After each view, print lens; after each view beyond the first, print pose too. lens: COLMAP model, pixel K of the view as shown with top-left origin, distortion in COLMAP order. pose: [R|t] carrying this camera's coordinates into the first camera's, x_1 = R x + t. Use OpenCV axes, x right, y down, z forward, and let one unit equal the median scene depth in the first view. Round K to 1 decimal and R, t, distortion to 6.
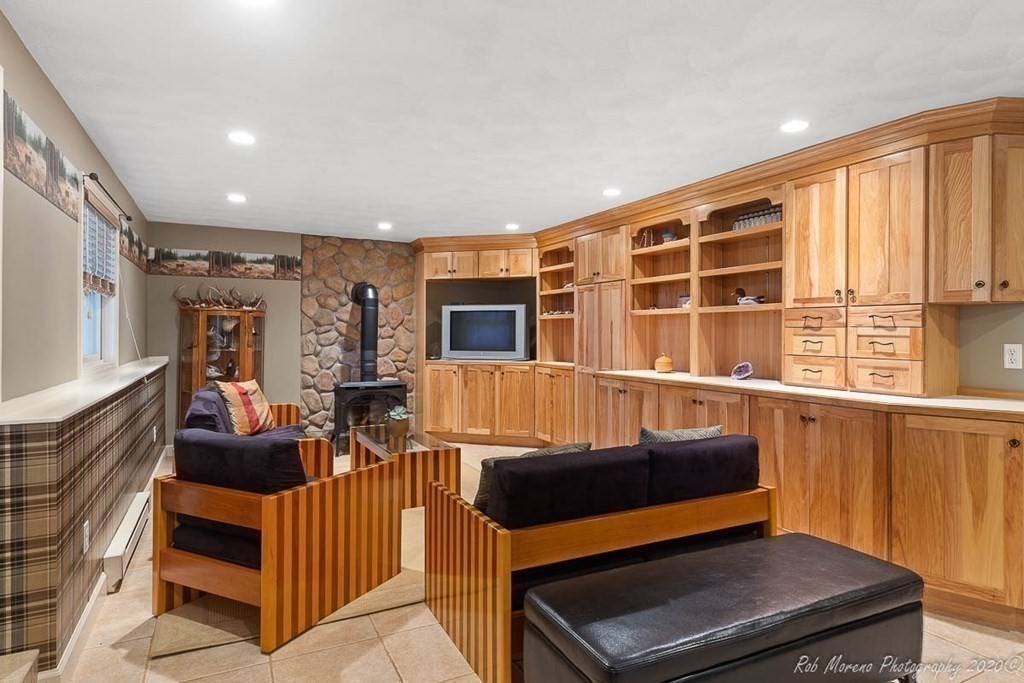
lens RADIAL K [[557.2, 0, 509.6], [0, 557.2, 337.5], [0, 0, 1]] dist [0.002826, 0.000866]
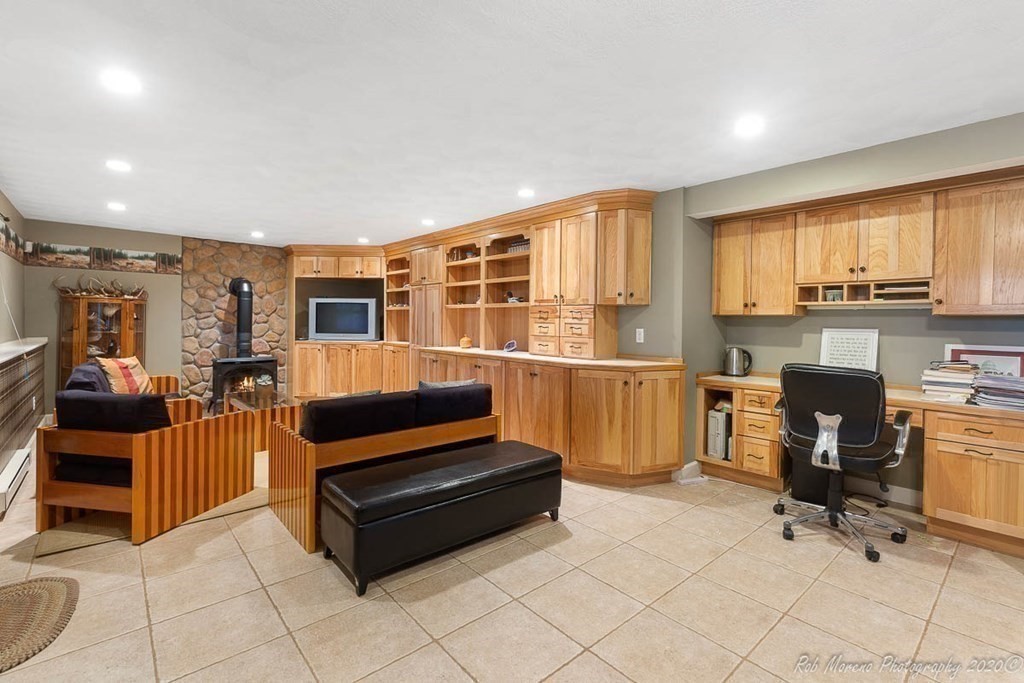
lens RADIAL K [[462.6, 0, 524.0], [0, 462.6, 329.8], [0, 0, 1]] dist [0.001906, -0.000189]
pose [[0.967880, 0.003913, 0.251380, 0.155543], [-0.006746, 0.999923, 0.010411, 0.002071], [-0.251320, -0.011772, 0.967832, -0.269522]]
